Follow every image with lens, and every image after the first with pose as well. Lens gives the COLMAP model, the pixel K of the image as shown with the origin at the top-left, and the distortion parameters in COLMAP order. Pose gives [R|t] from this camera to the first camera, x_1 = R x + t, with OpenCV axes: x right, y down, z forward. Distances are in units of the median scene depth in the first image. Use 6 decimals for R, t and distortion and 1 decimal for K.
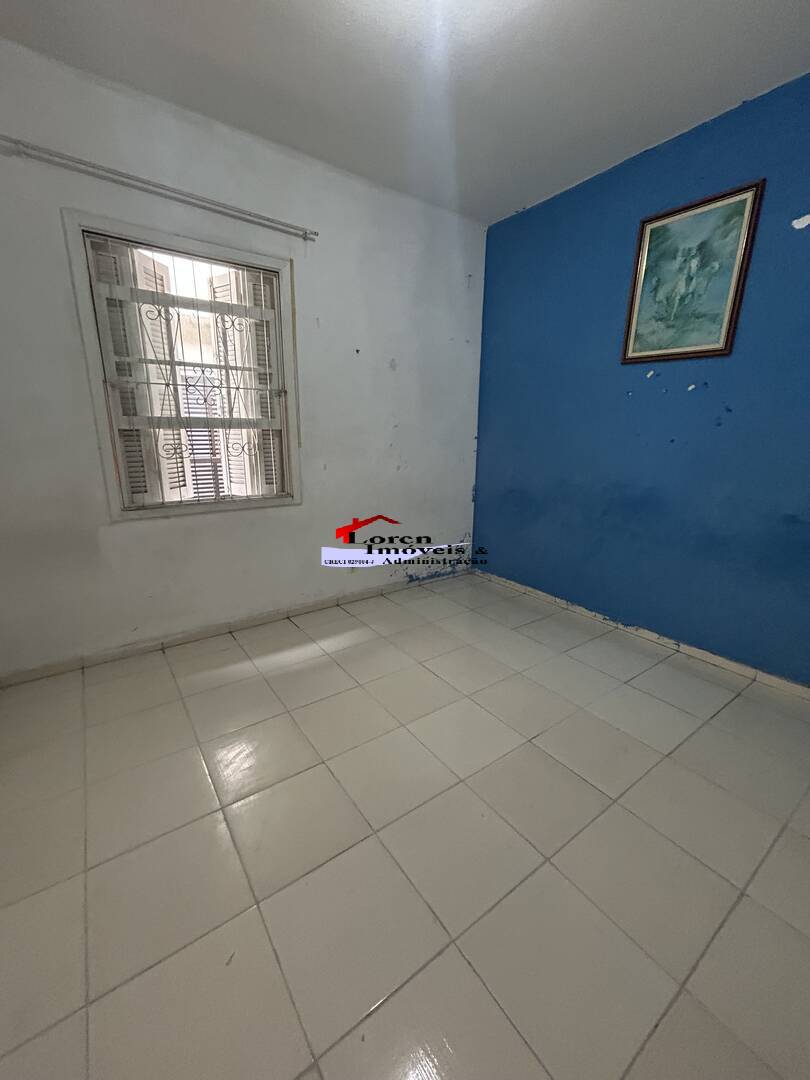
lens RADIAL K [[442.5, 0, 405.0], [0, 442.5, 540.0], [0, 0, 1]] dist [0.000858, 0.000010]
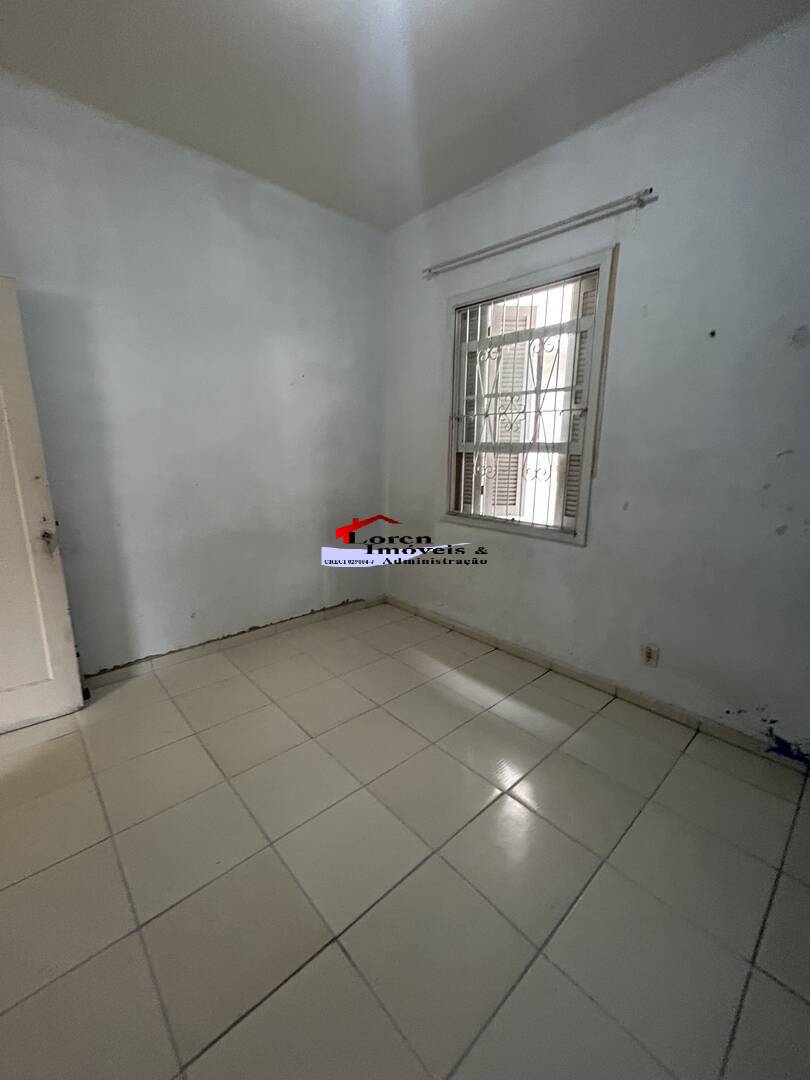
lens RADIAL K [[442.5, 0, 405.0], [0, 442.5, 540.0], [0, 0, 1]] dist [0.000858, 0.000010]
pose [[0.115603, 0.201504, -0.972642, 0.577297], [-0.250811, 0.953398, 0.167707, -0.163813], [0.961109, 0.224562, 0.160755, 0.623263]]
